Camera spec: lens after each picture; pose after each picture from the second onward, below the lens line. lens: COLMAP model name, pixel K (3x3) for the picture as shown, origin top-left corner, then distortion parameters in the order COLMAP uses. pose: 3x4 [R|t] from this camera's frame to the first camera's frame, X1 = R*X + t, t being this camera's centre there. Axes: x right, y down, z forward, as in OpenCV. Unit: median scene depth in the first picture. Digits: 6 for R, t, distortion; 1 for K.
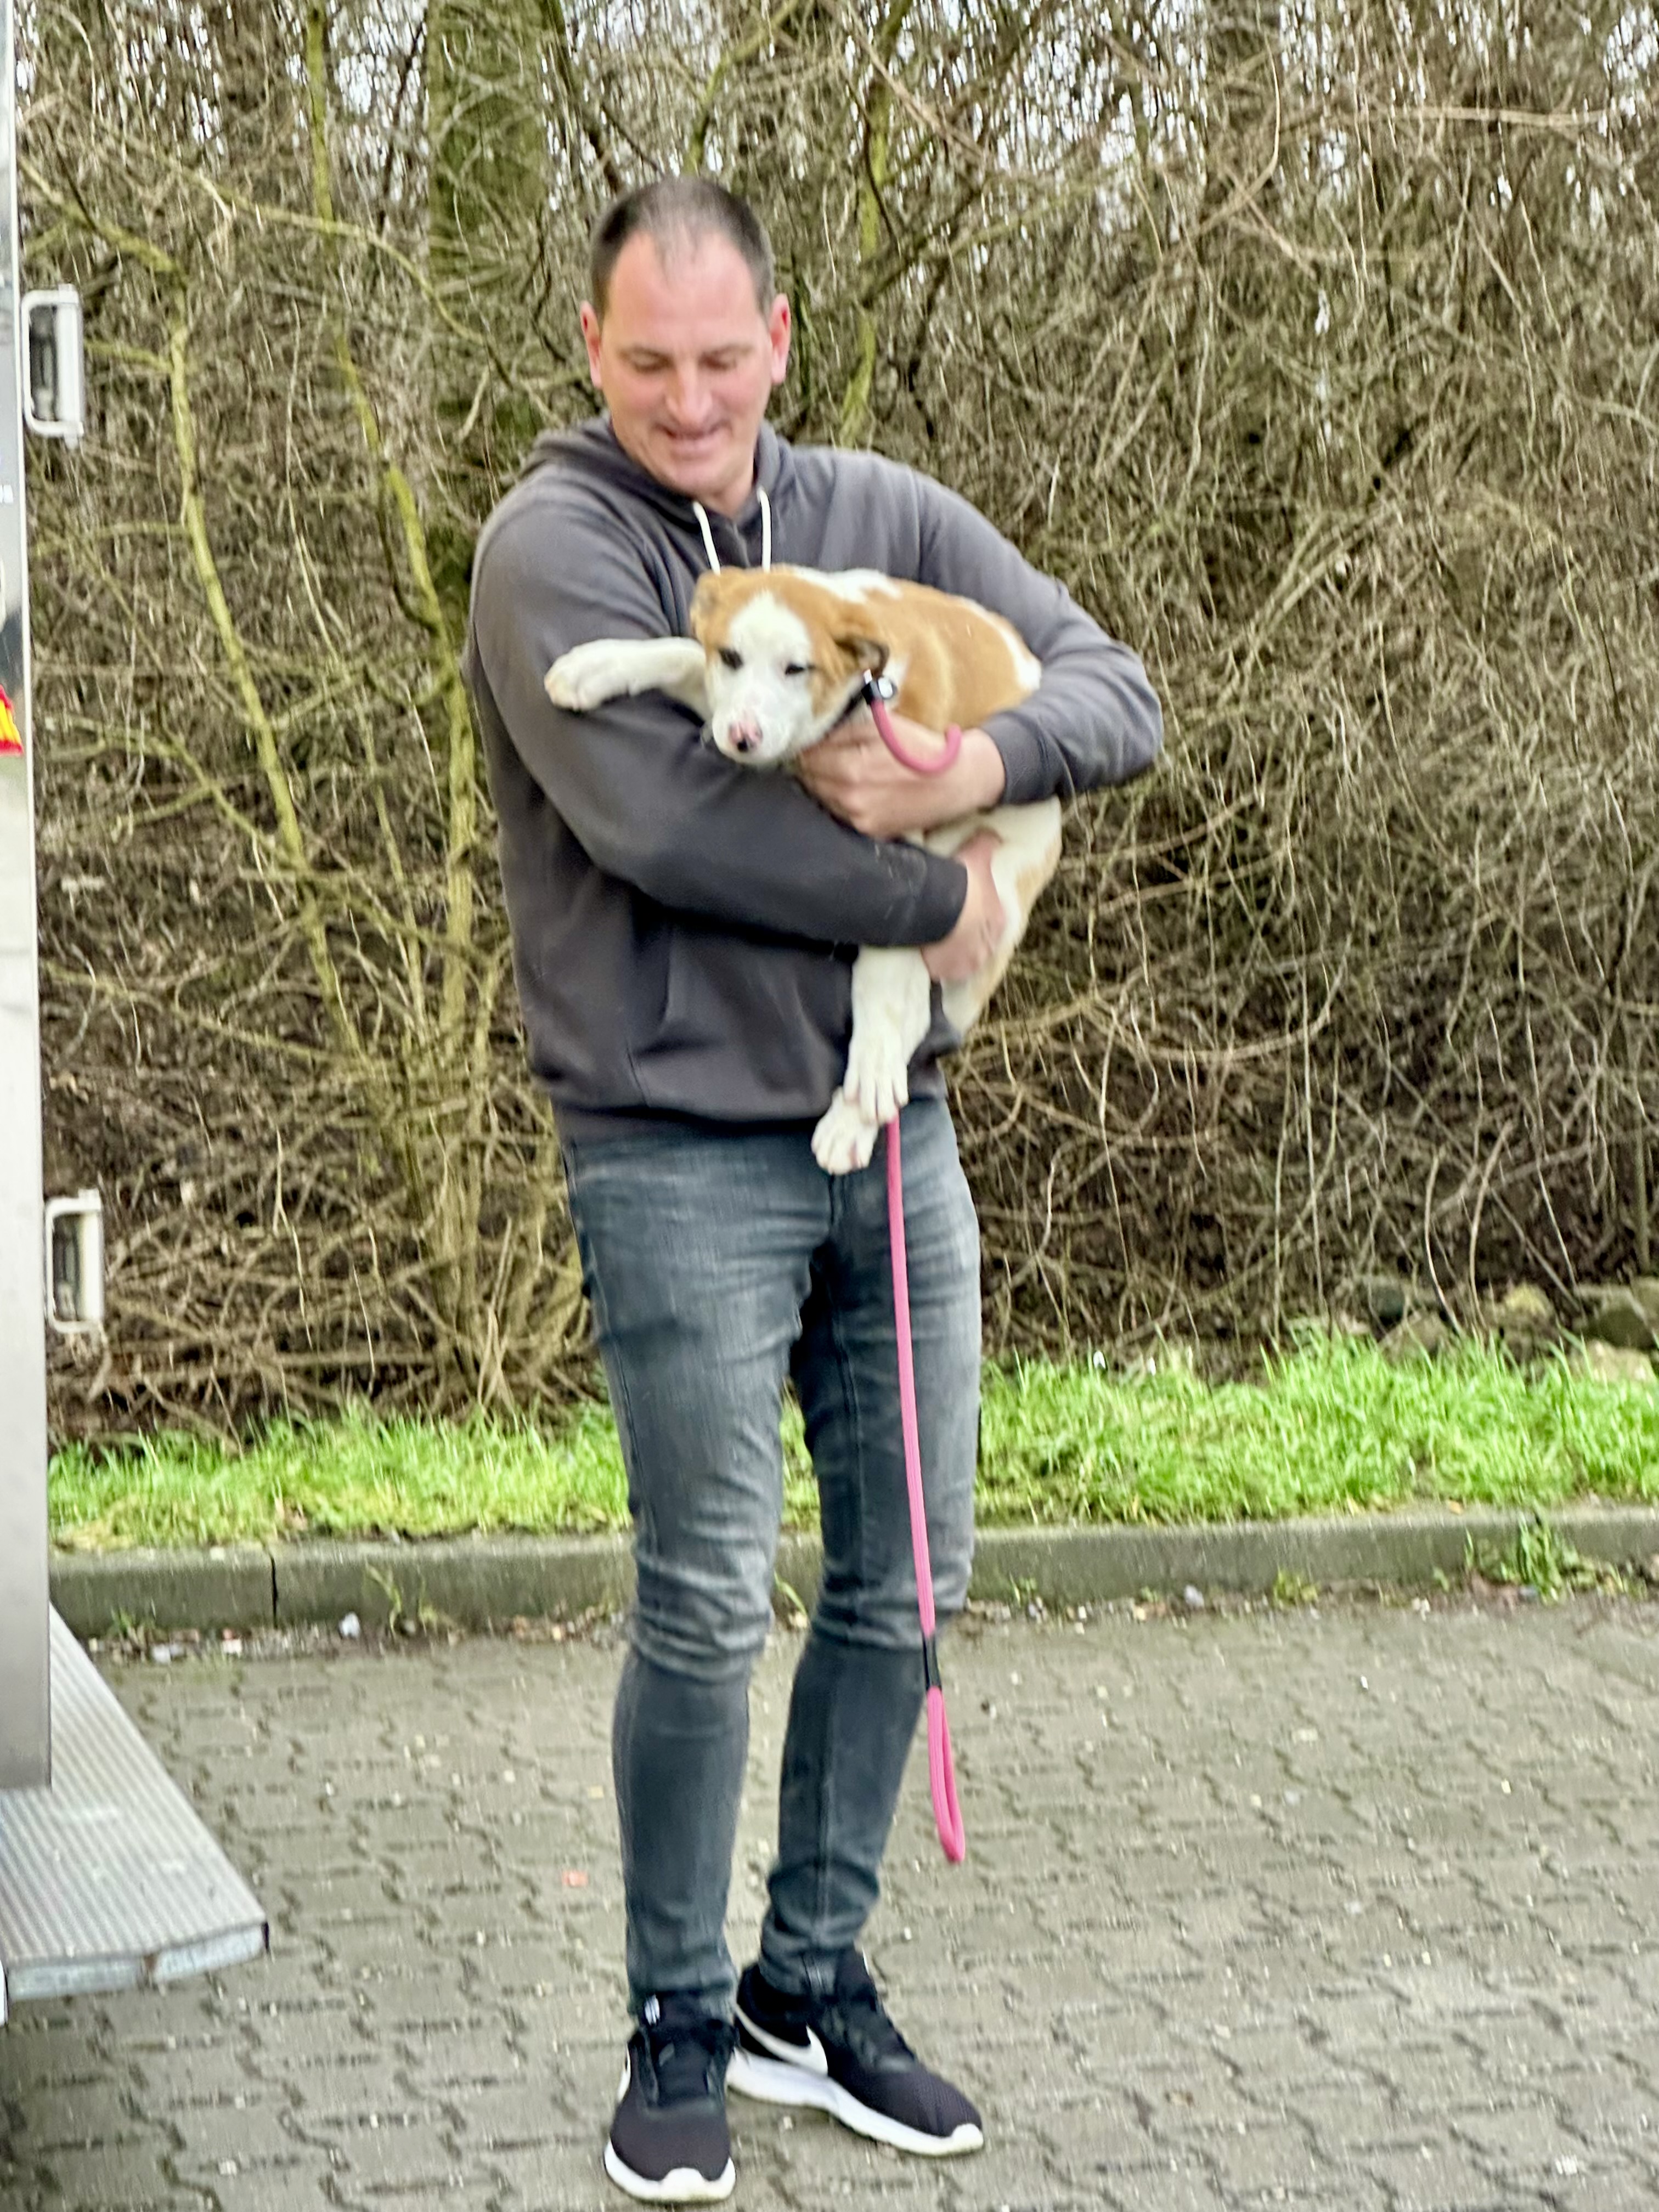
lens RADIAL K [[4960.6, 0, 829.6], [0, 4960.6, 1106.5], [0, 0, 1]] dist [-0.107009, 0.000000]
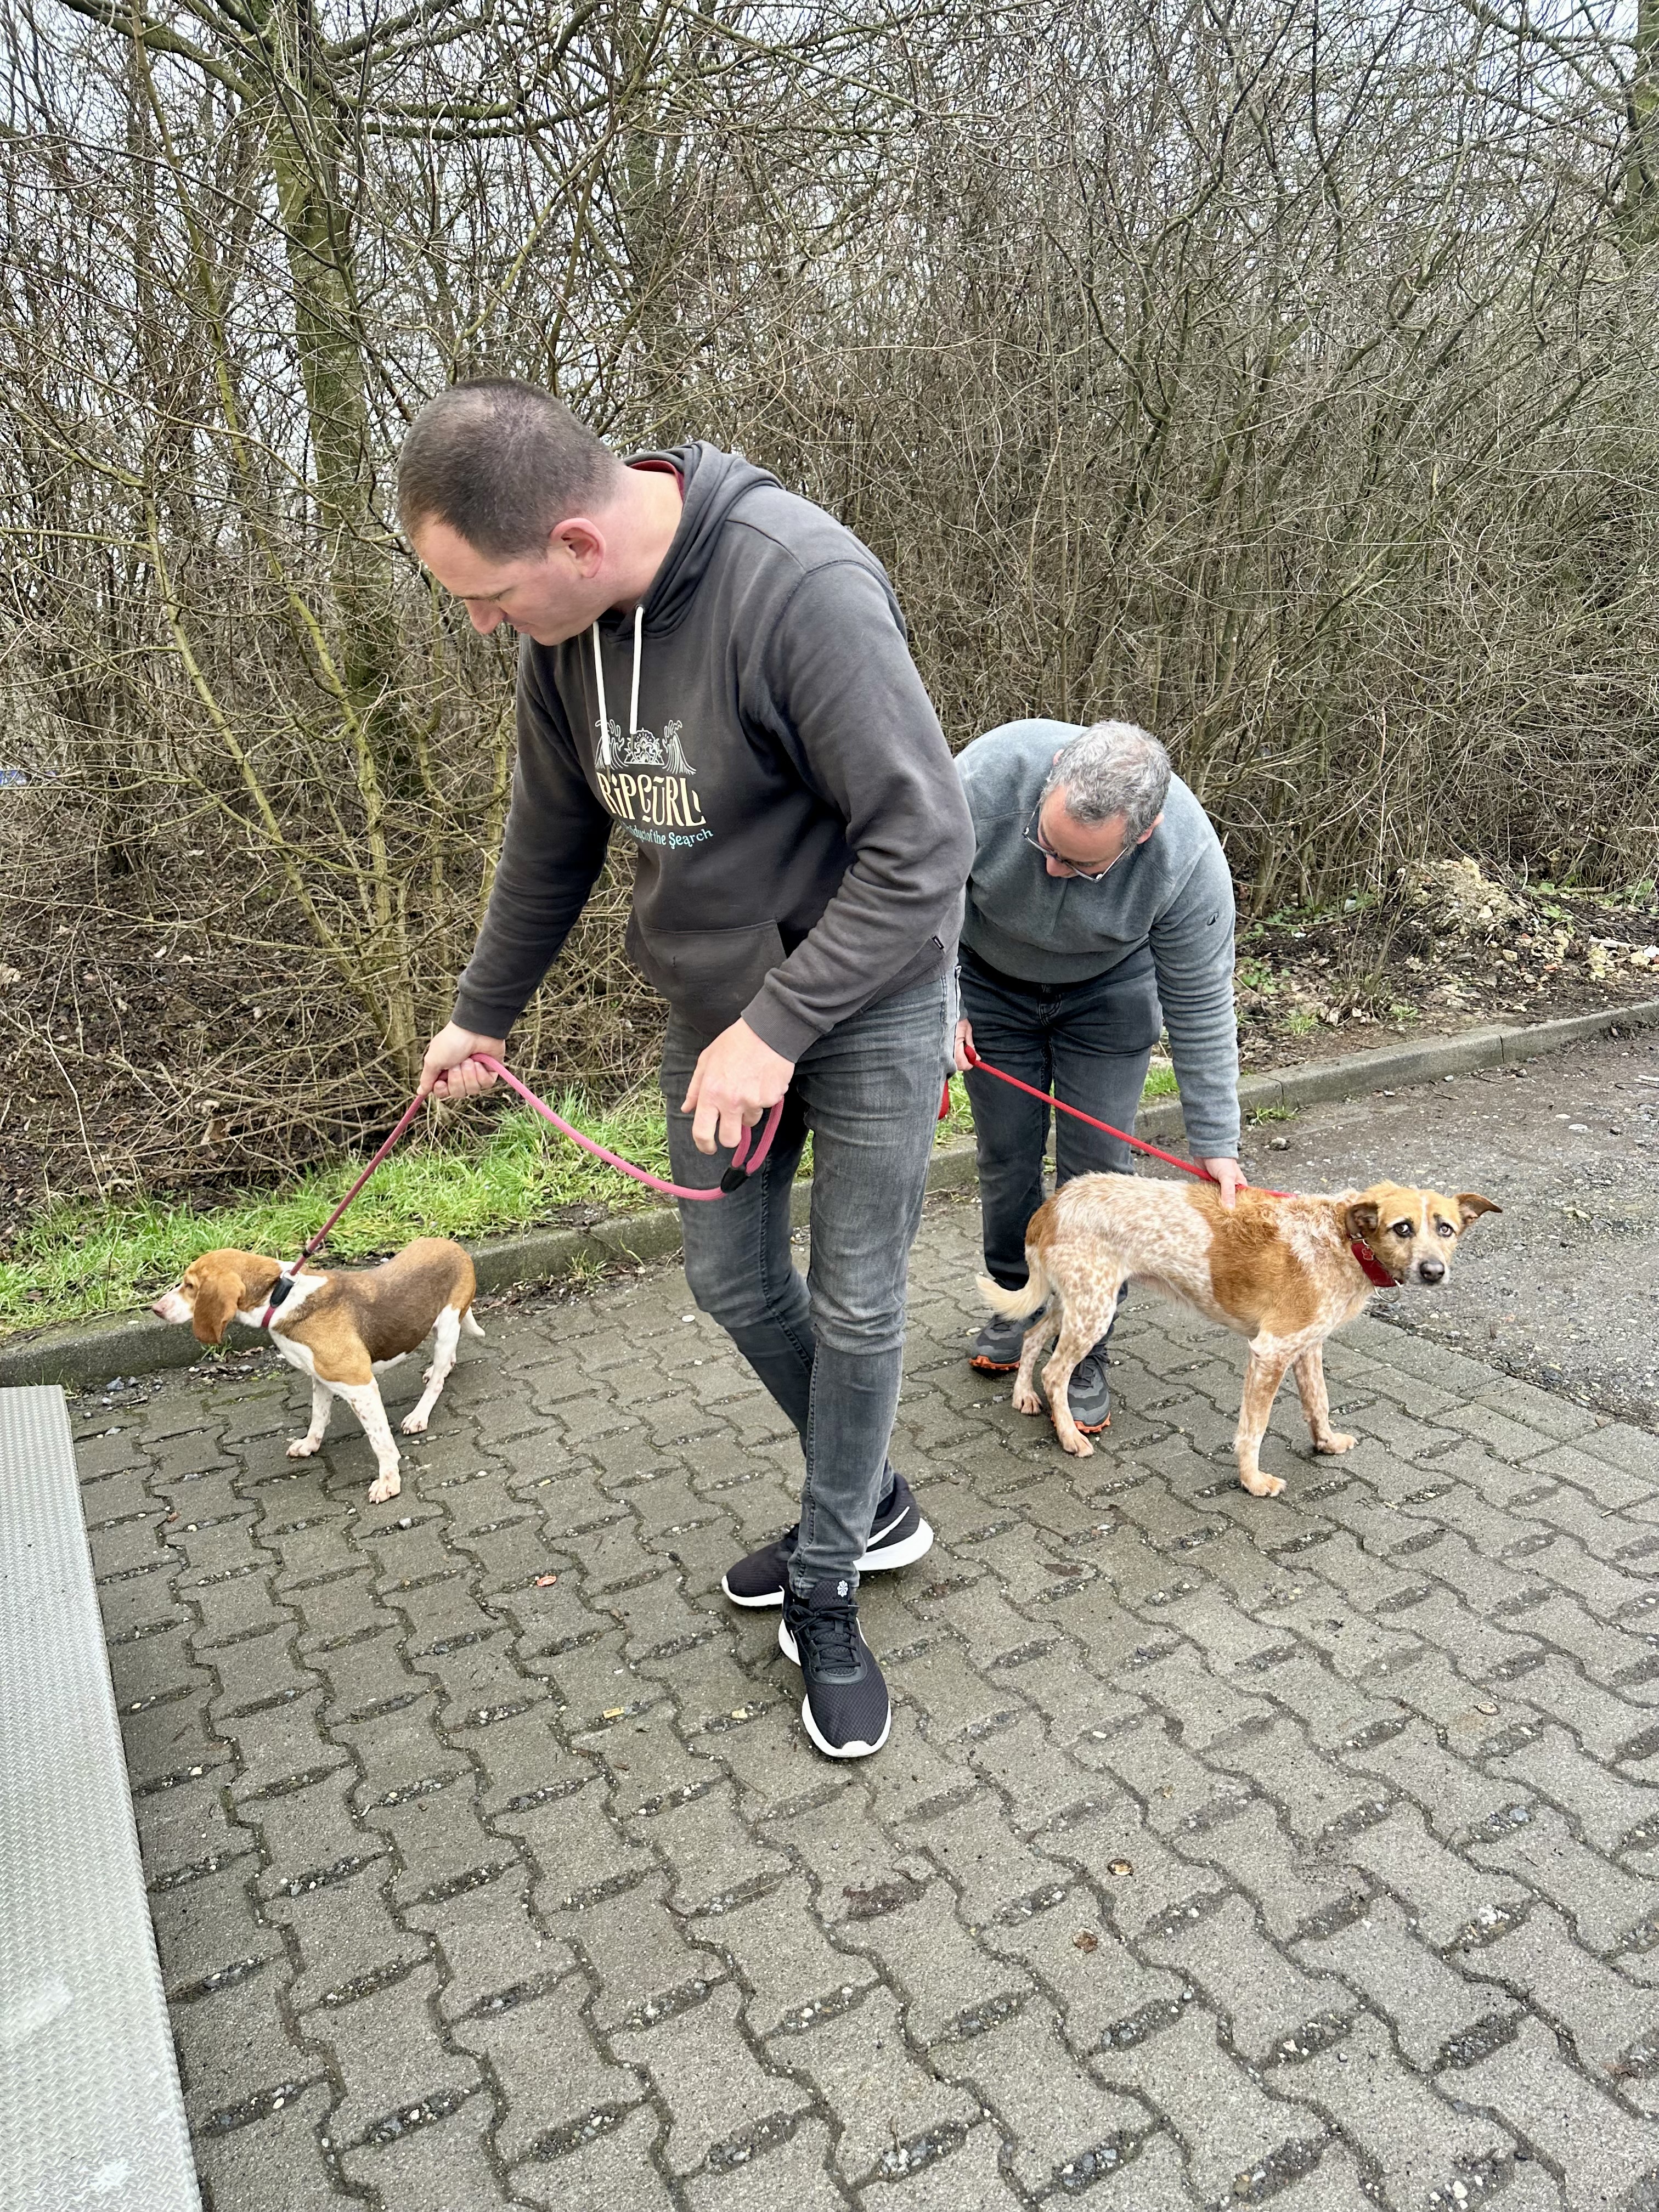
lens RADIAL K [[1566.3, 0, 832.6], [0, 1566.3, 1096.9], [0, 0, 1]] dist [-0.007781, -0.005014]
pose [[0.977886, -0.120990, 0.170587, -0.023225], [0.094507, 0.983283, 0.155637, -0.027358], [-0.186566, -0.136073, 0.972973, 0.430561]]
